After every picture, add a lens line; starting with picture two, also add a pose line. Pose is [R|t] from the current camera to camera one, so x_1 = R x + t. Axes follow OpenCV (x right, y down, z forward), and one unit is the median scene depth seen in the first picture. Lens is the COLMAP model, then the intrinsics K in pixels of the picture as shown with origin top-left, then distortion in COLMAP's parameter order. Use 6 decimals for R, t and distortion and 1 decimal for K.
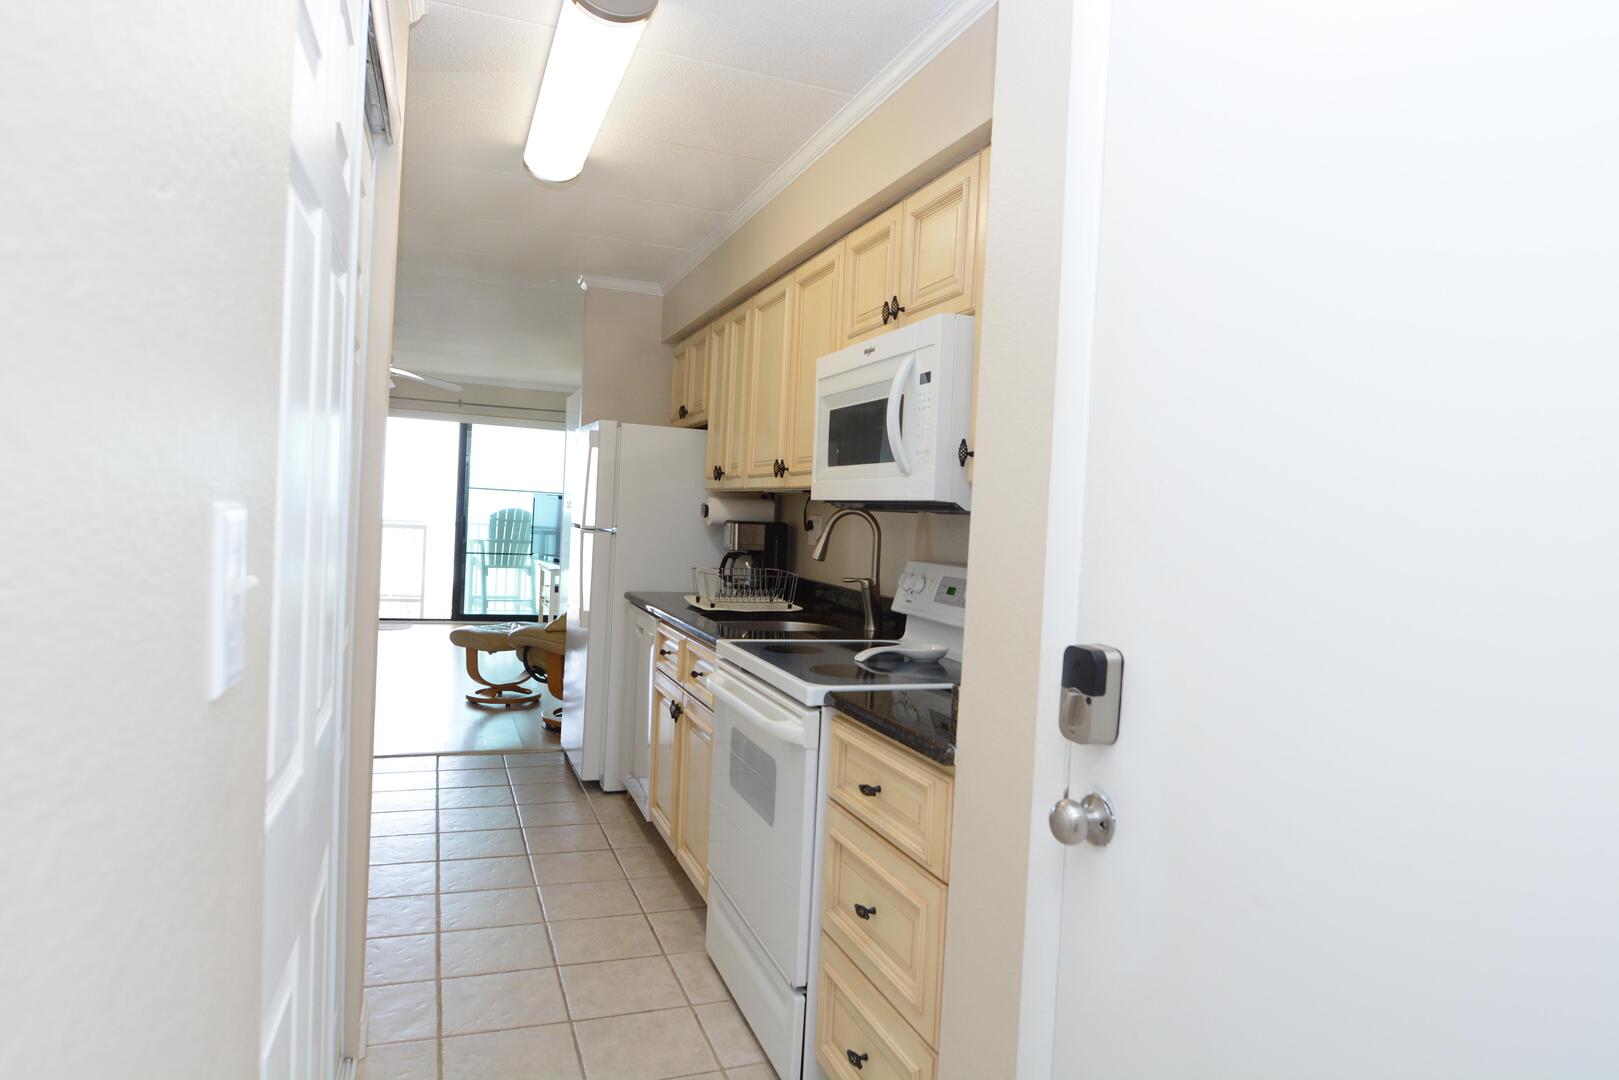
lens RADIAL K [[1009.5, 0, 810.8], [0, 1009.5, 536.9], [0, 0, 1]] dist [0.004604, -0.009012]
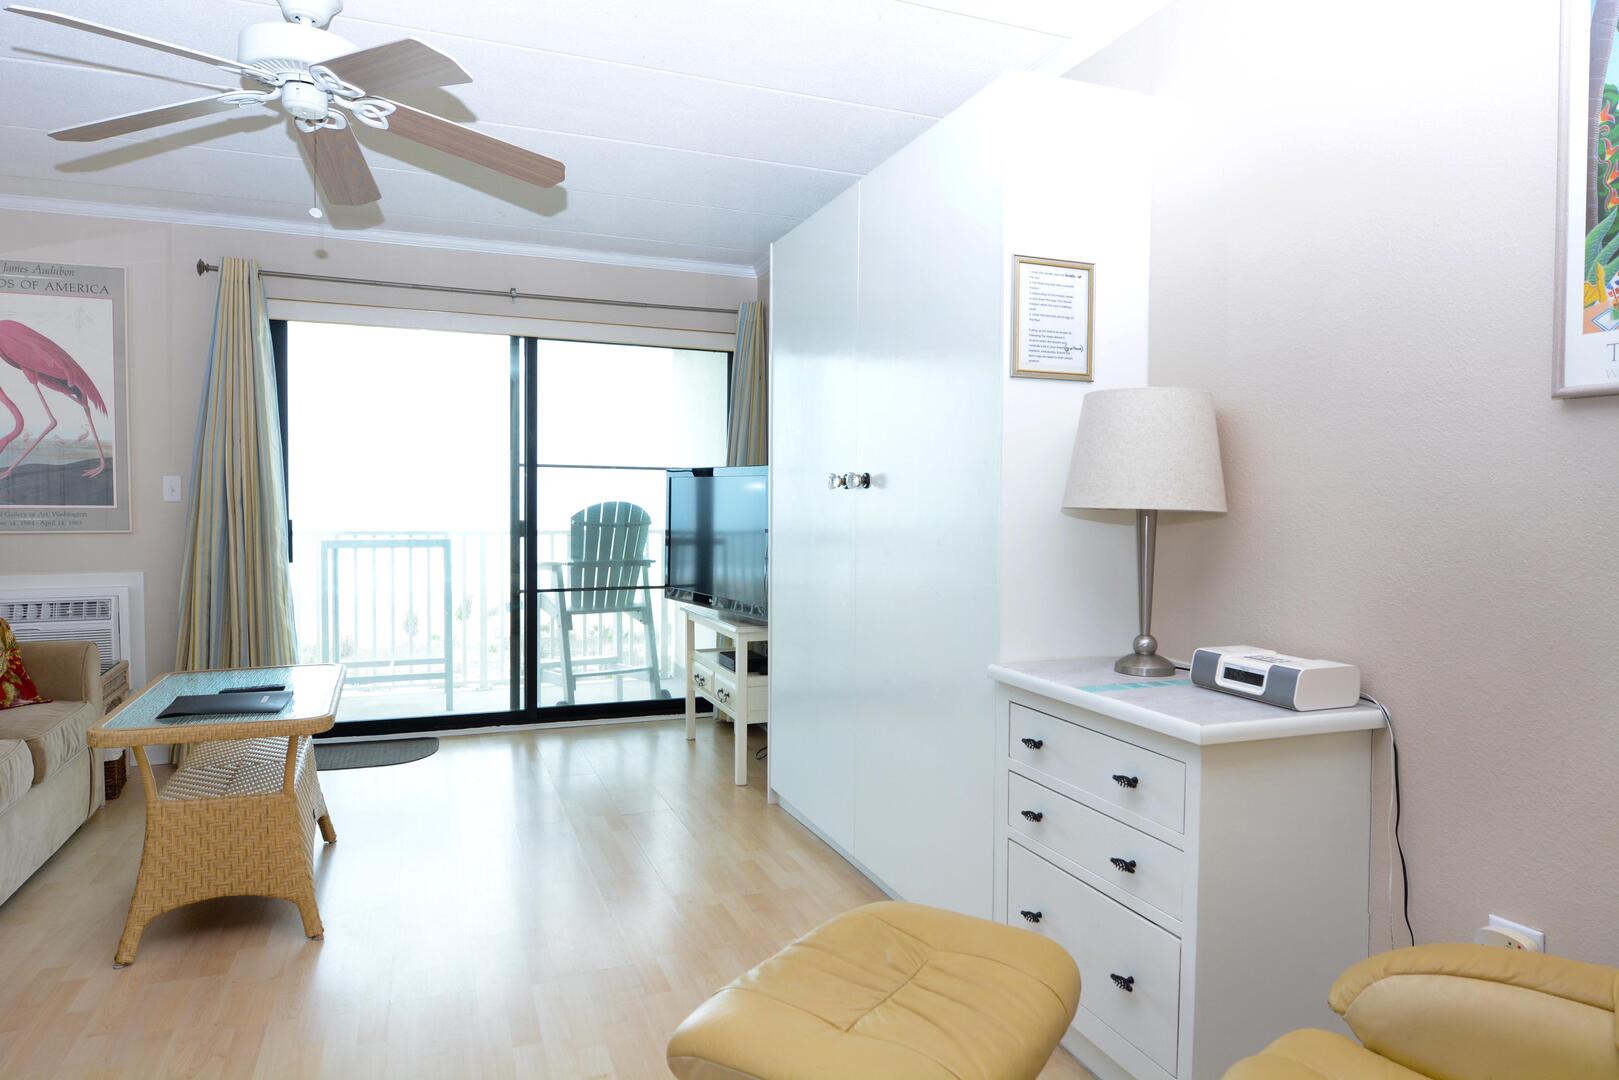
lens RADIAL K [[1009.5, 0, 804.3], [0, 1009.5, 543.0], [0, 0, 1]] dist [0.004604, -0.009012]
pose [[0.999049, -0.042493, 0.009759, -0.200746], [0.042323, 0.998960, 0.016939, -0.011258], [-0.010468, -0.016510, 0.999809, 0.468749]]
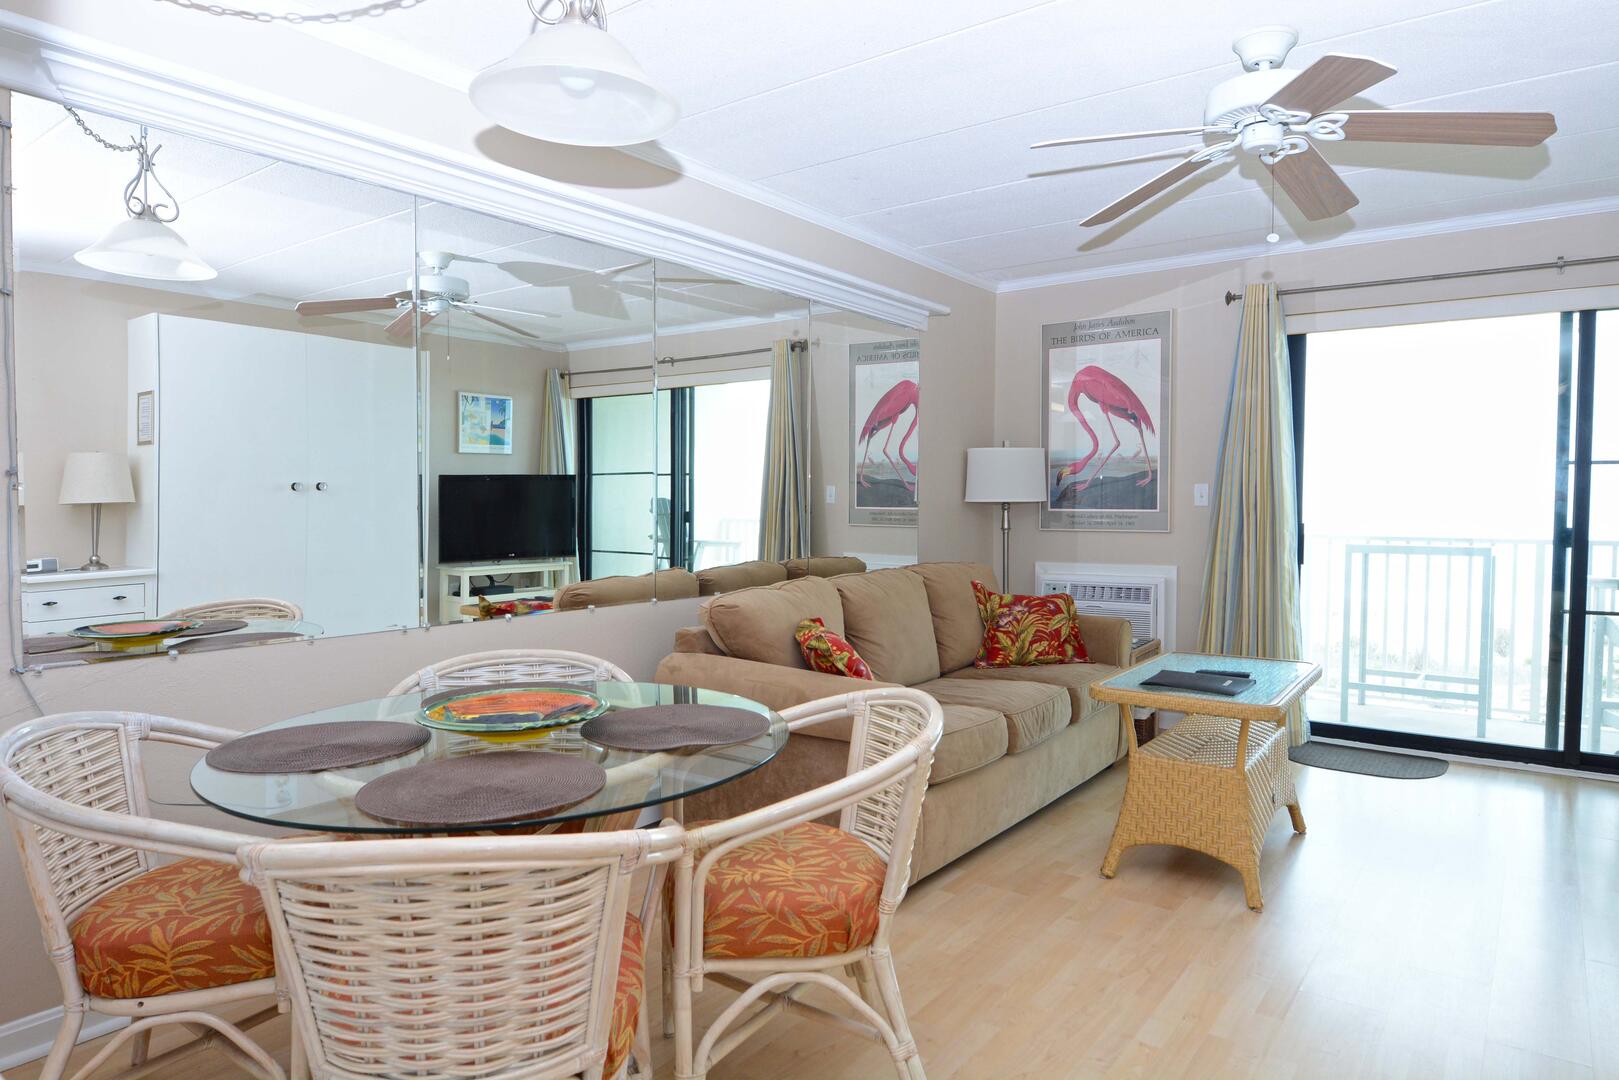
lens RADIAL K [[1009.5, 0, 805.4], [0, 1009.5, 546.3], [0, 0, 1]] dist [0.004604, -0.009012]
pose [[0.538344, -0.009636, -0.842670, -0.151238], [0.002709, 0.999949, -0.009704, -0.008990], [0.842721, 0.002941, 0.538342, 0.471796]]
